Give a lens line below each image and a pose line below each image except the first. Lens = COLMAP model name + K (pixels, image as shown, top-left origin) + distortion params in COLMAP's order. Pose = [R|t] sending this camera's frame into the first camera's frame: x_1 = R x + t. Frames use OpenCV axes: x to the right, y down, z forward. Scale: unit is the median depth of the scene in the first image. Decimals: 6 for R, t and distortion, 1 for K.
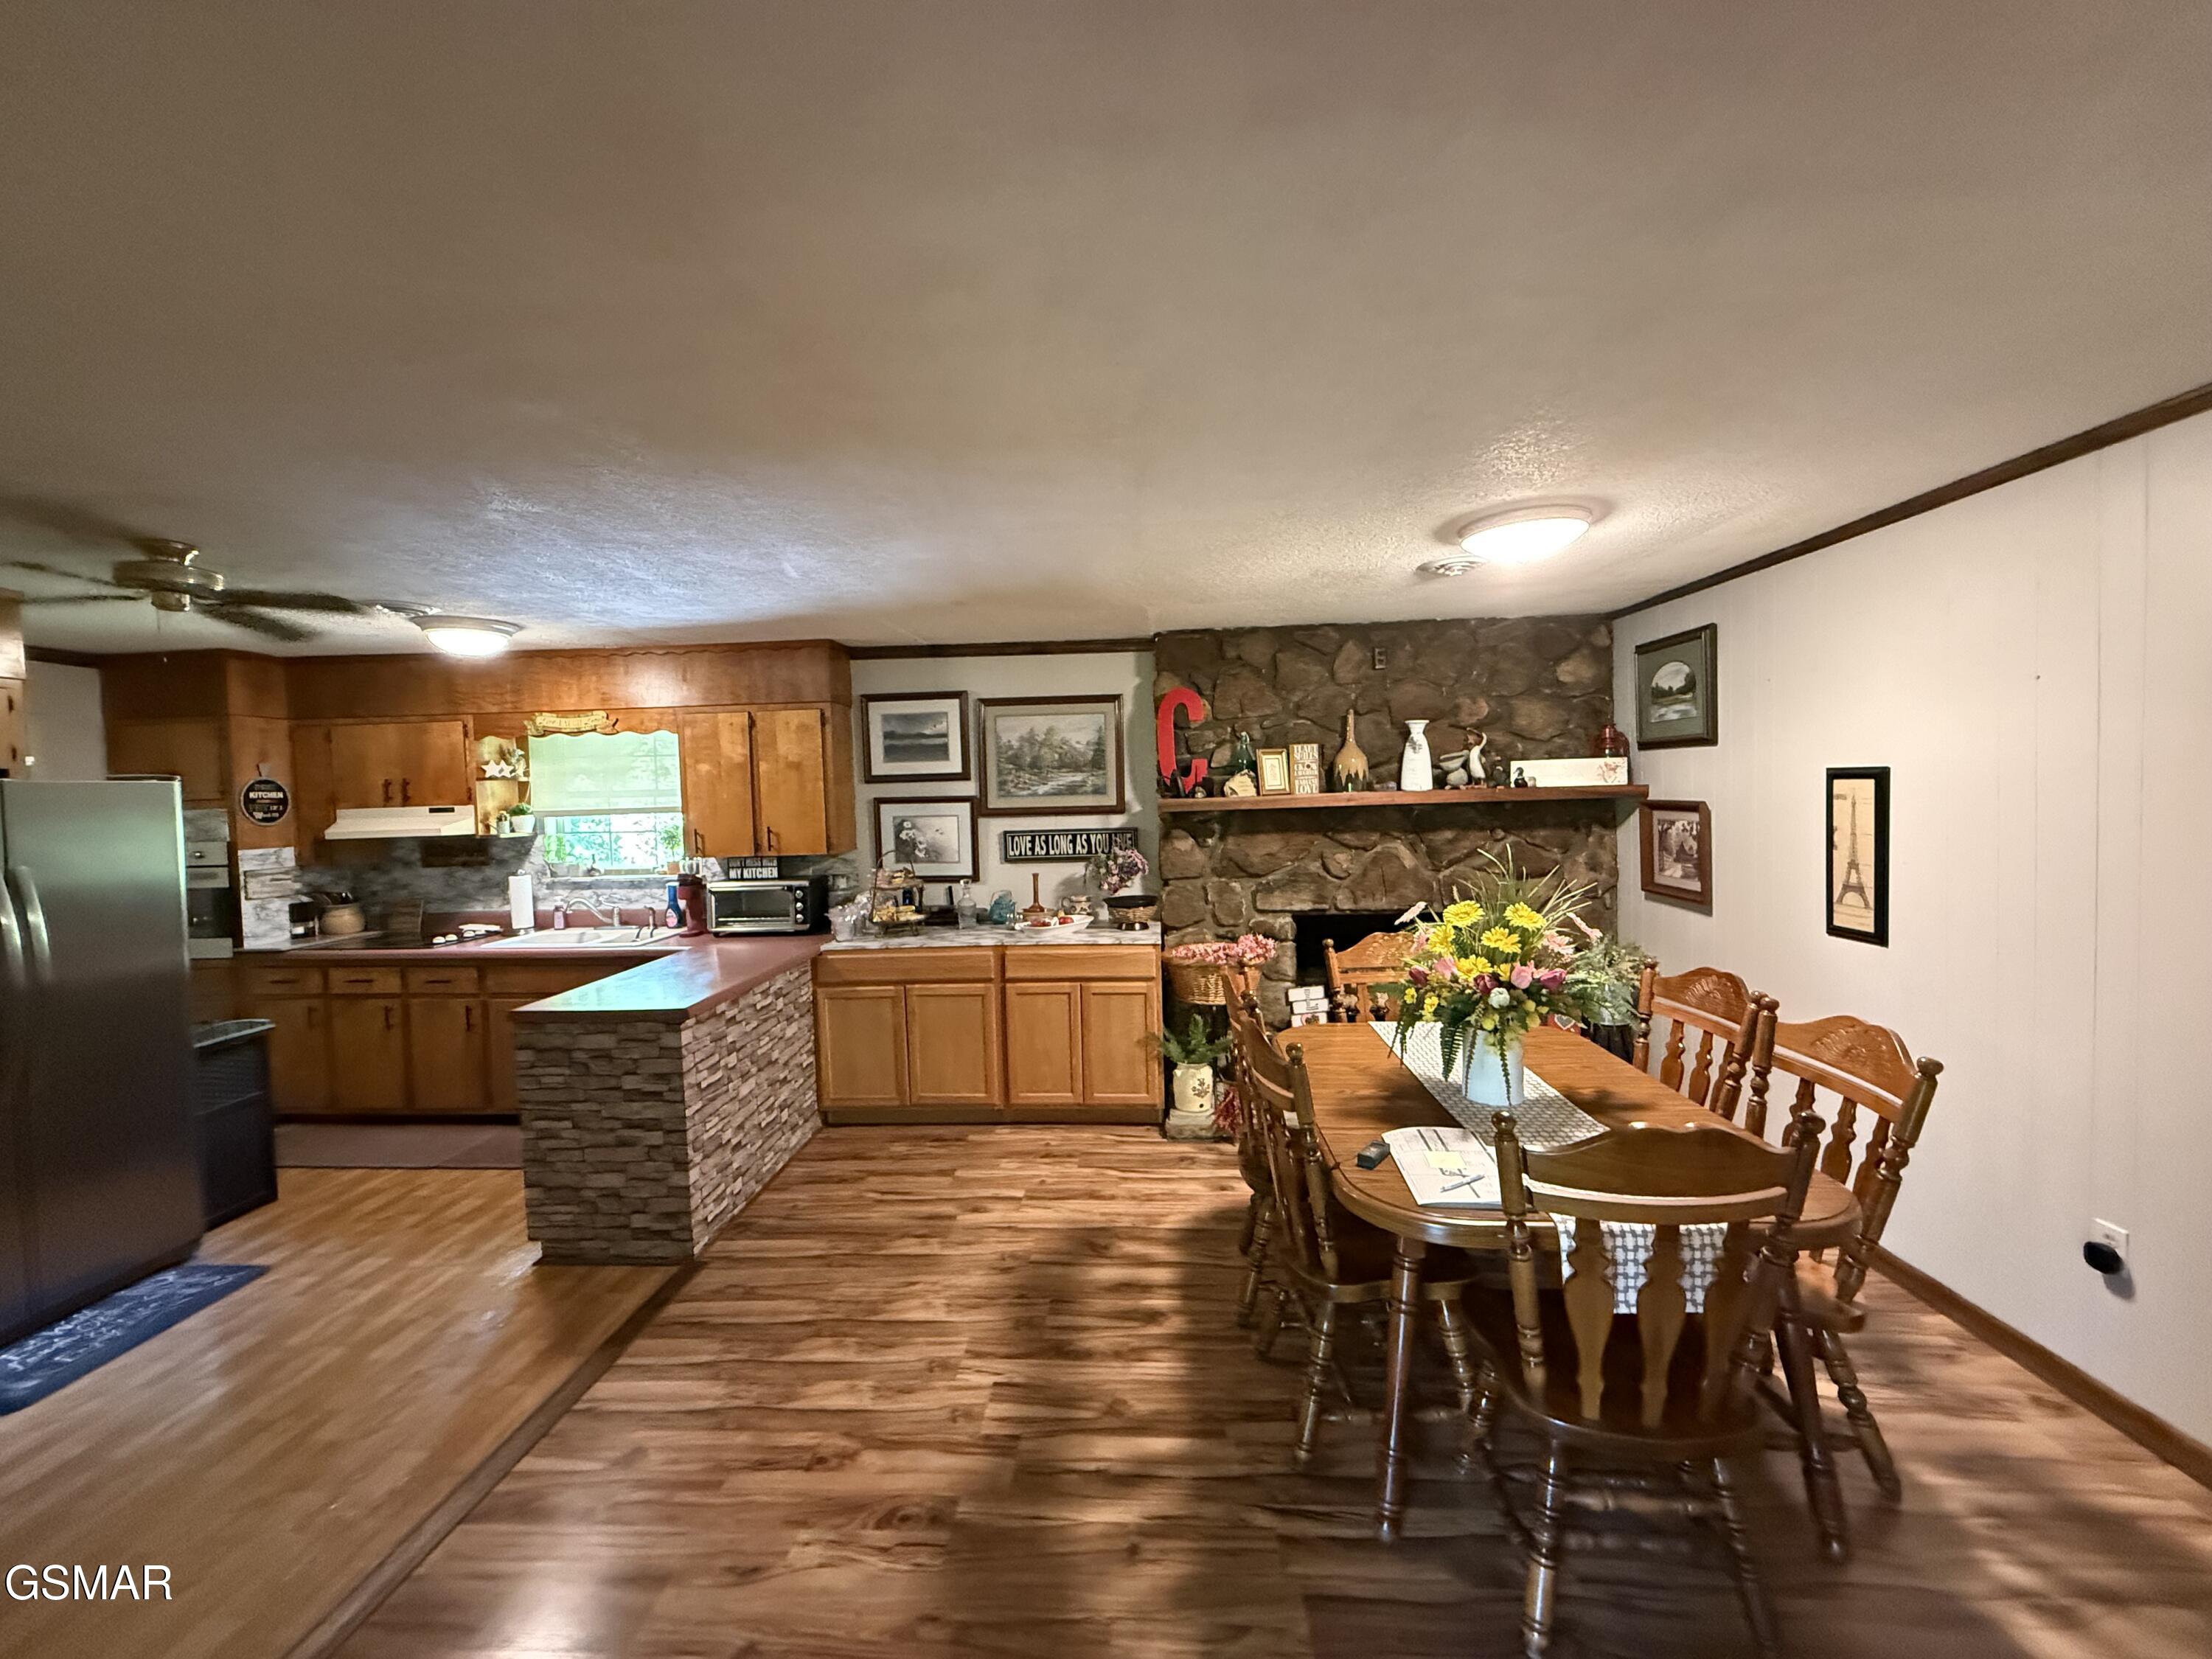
lens RADIAL K [[879.1, 0, 1098.9], [0, 879.1, 827.0], [0, 0, 1]] dist [0.000107, -0.000003]
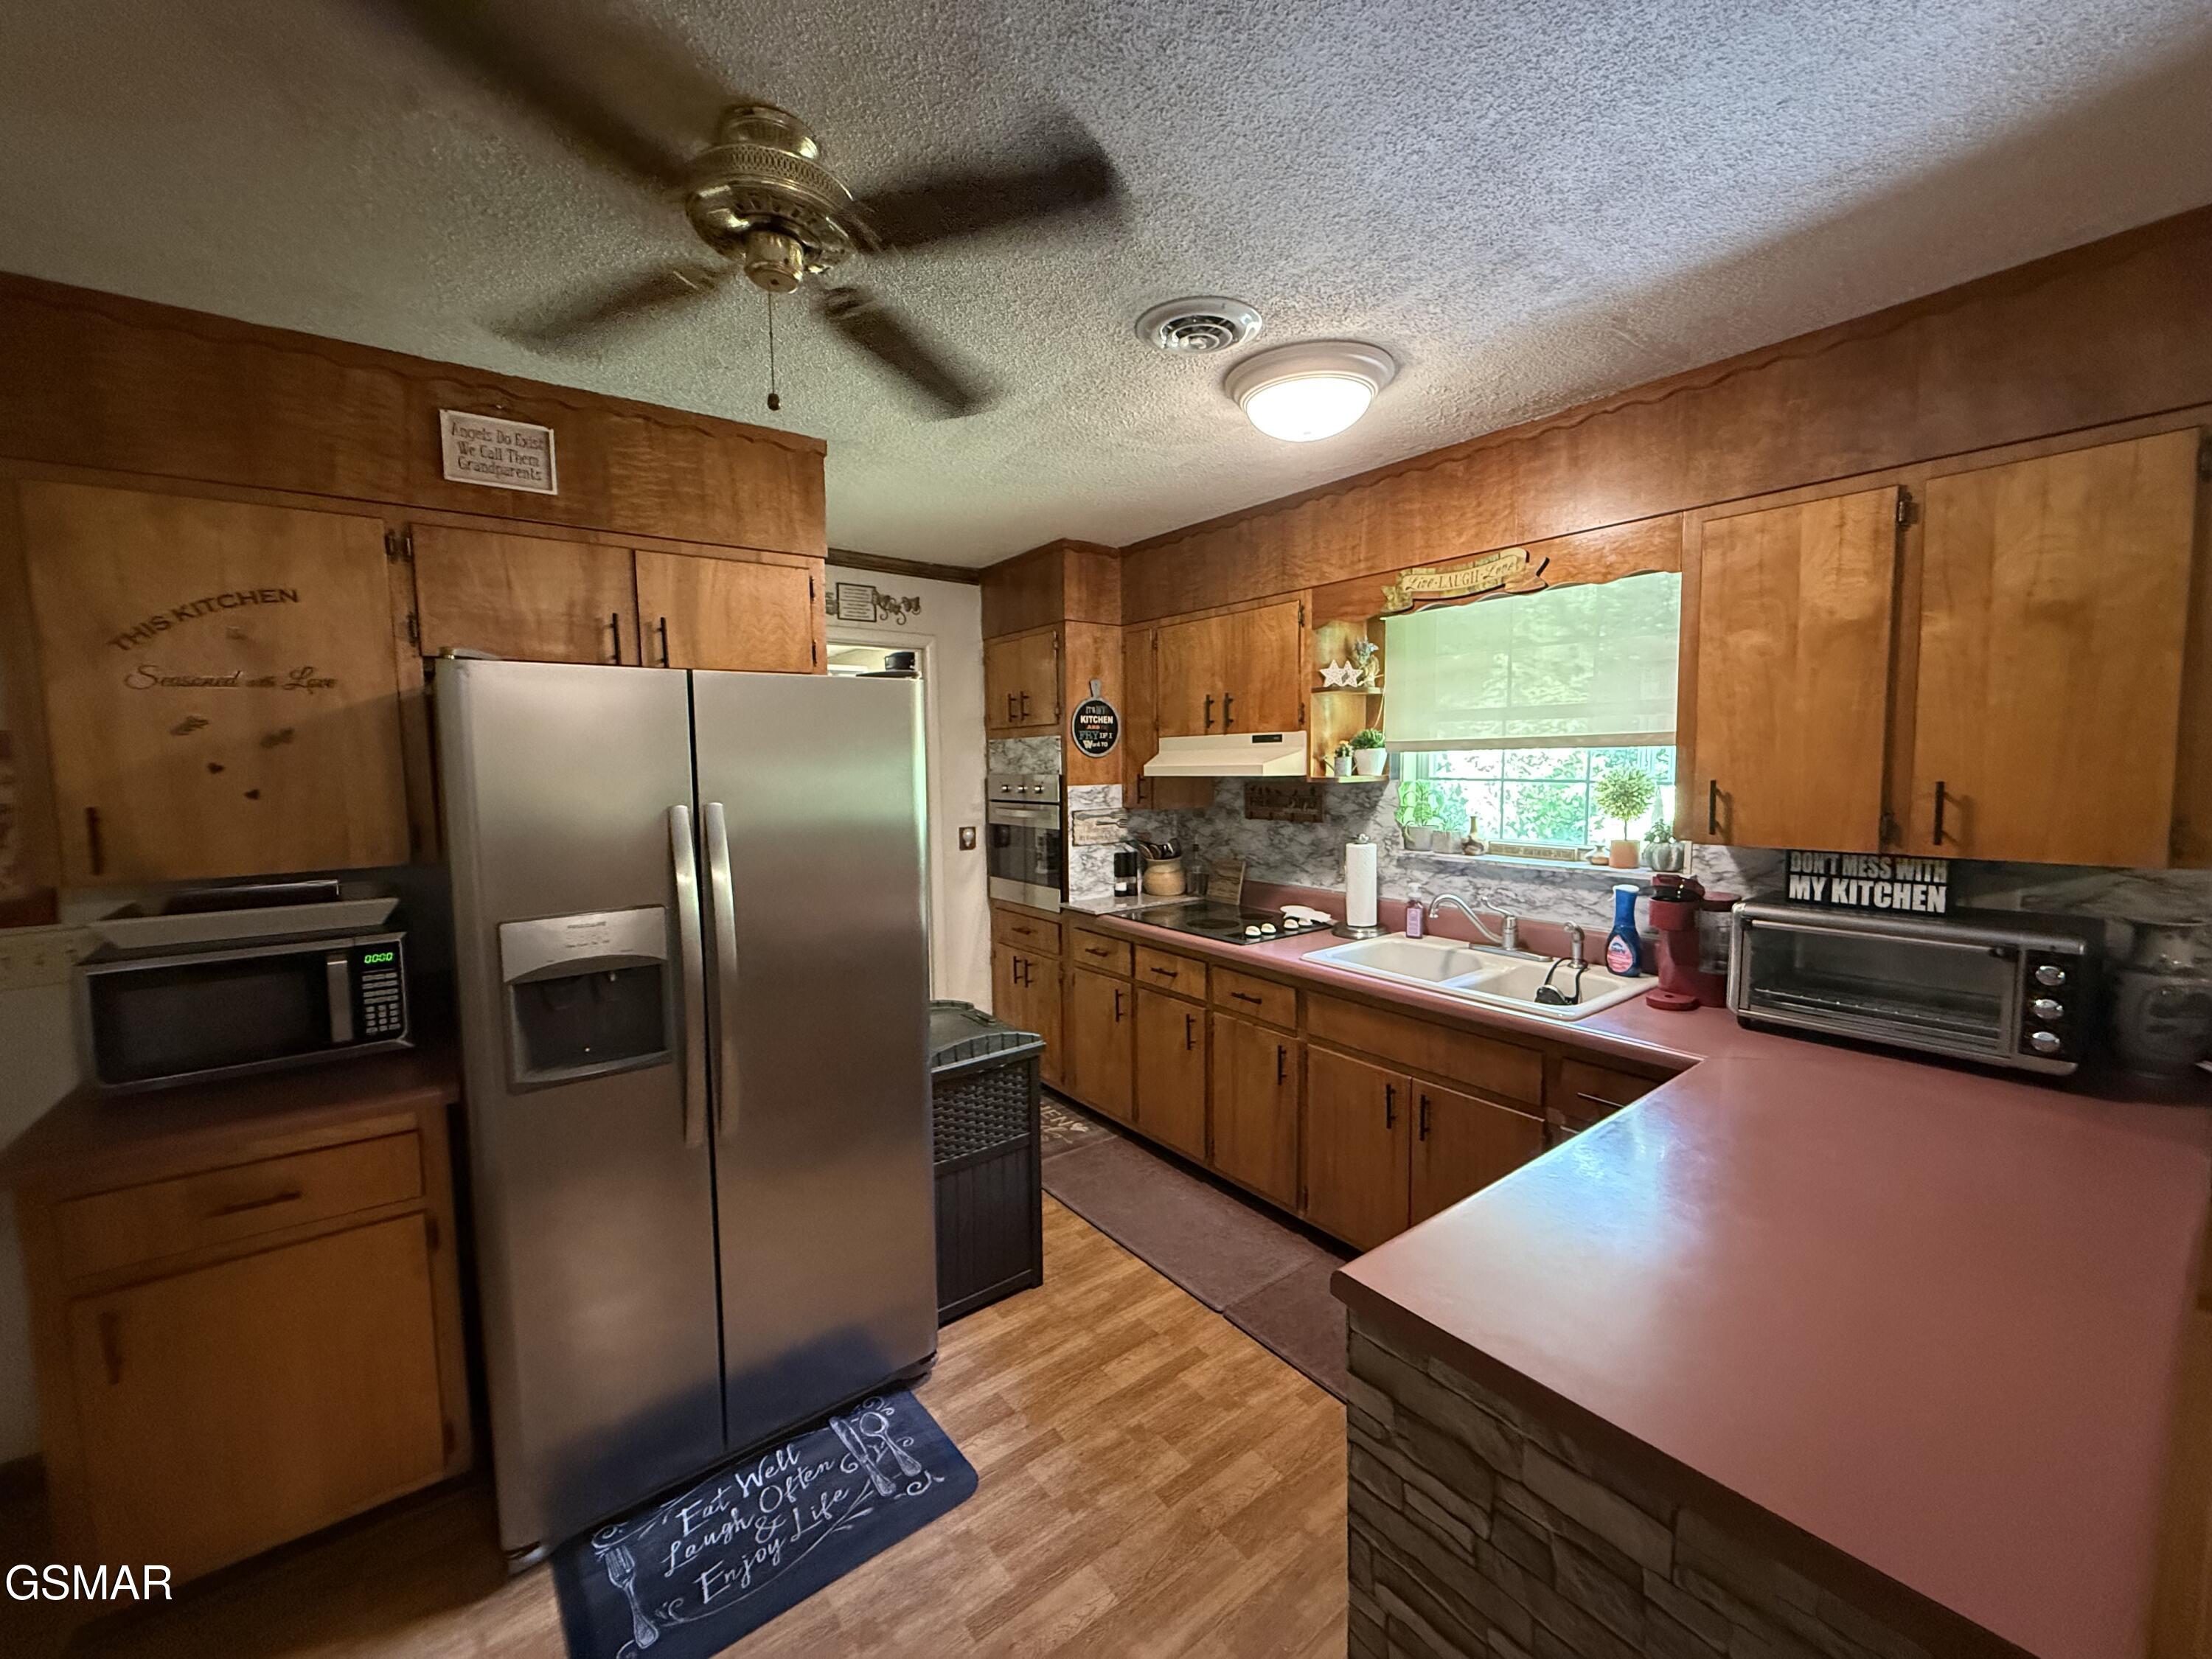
lens RADIAL K [[879.1, 0, 1098.9], [0, 879.1, 827.0], [0, 0, 1]] dist [0.000107, -0.000003]
pose [[0.650473, 0.076684, -0.755648, -0.317067], [-0.032873, 0.996800, 0.072859, 0.003618], [0.758818, -0.022552, 0.650912, 0.463115]]
